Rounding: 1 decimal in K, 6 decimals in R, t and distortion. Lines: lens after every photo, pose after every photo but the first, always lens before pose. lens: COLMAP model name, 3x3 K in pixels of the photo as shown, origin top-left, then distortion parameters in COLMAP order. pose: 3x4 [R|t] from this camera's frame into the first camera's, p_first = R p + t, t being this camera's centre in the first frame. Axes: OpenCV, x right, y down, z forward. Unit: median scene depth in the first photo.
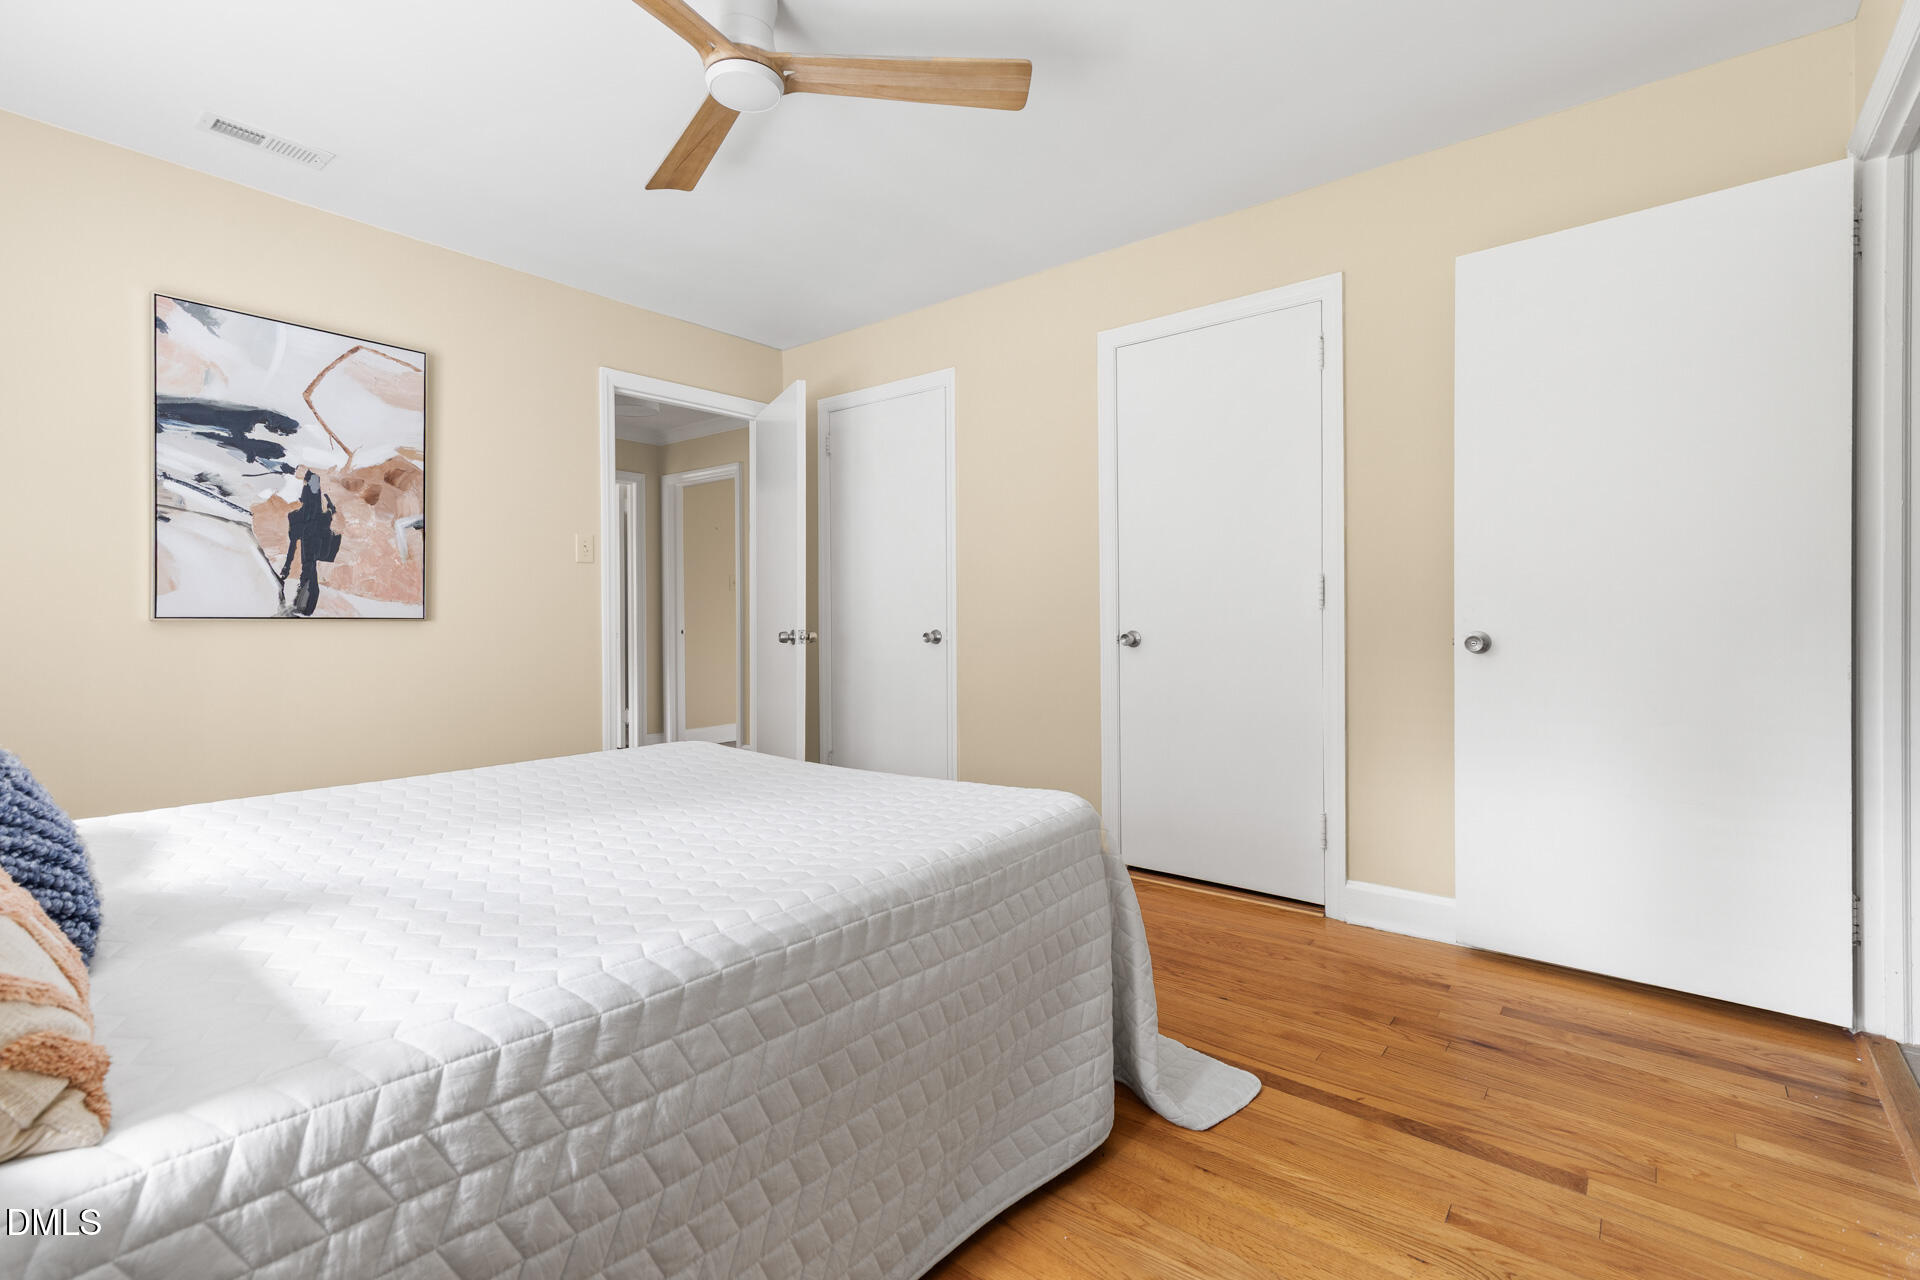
lens RADIAL K [[868.3, 0, 961.7], [0, 868.3, 623.6], [0, 0, 1]] dist [0.011868, -0.000007]
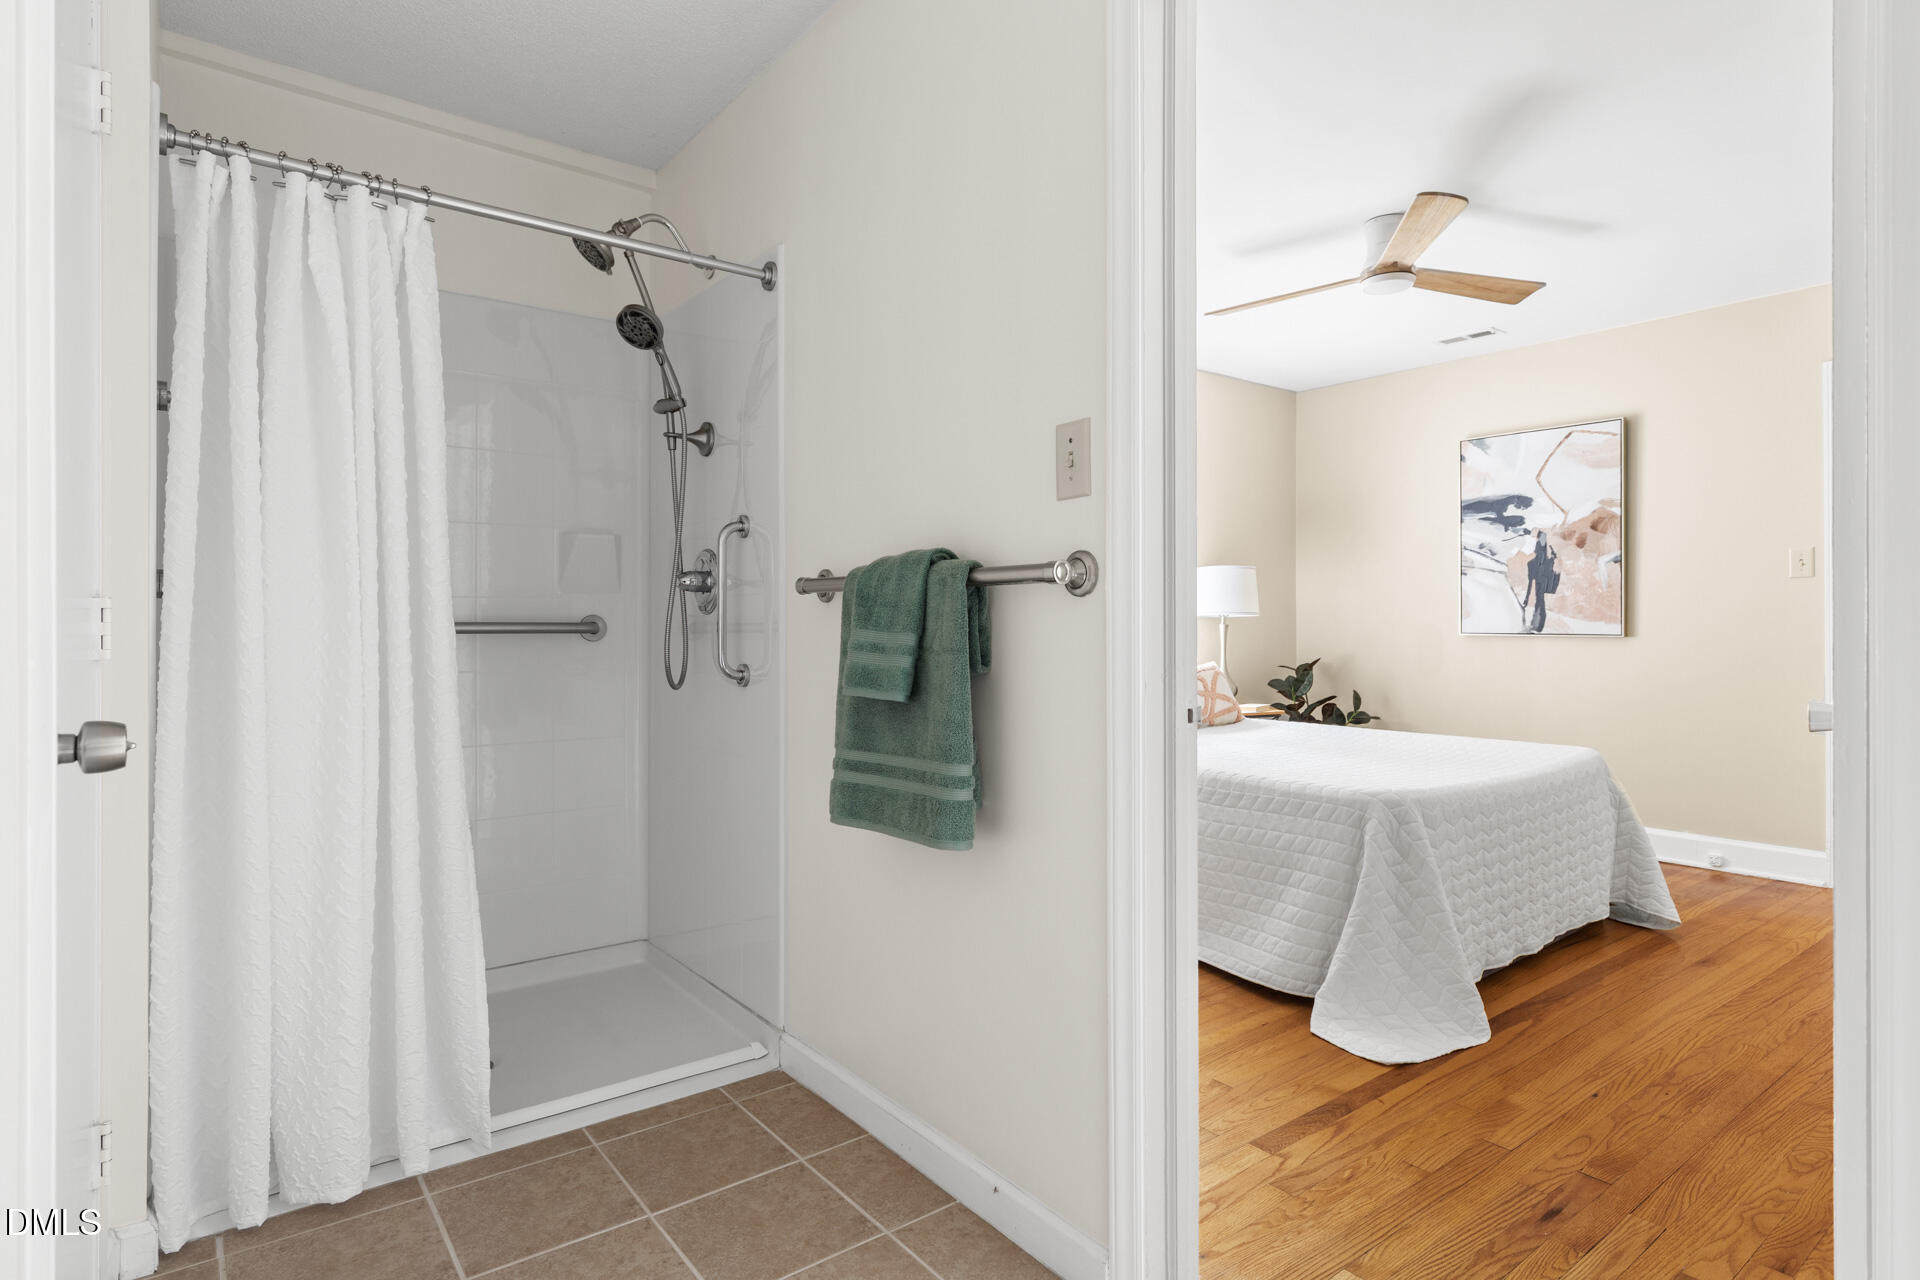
lens RADIAL K [[1031.1, 0, 966.1], [0, 1031.1, 632.7], [0, 0, 1]] dist [0.006725, 0.000866]
pose [[-0.236517, 0.012004, -0.971553, 1.108172], [-0.005984, 0.999887, 0.013811, -0.026577], [0.971609, 0.009081, -0.236418, 0.494504]]
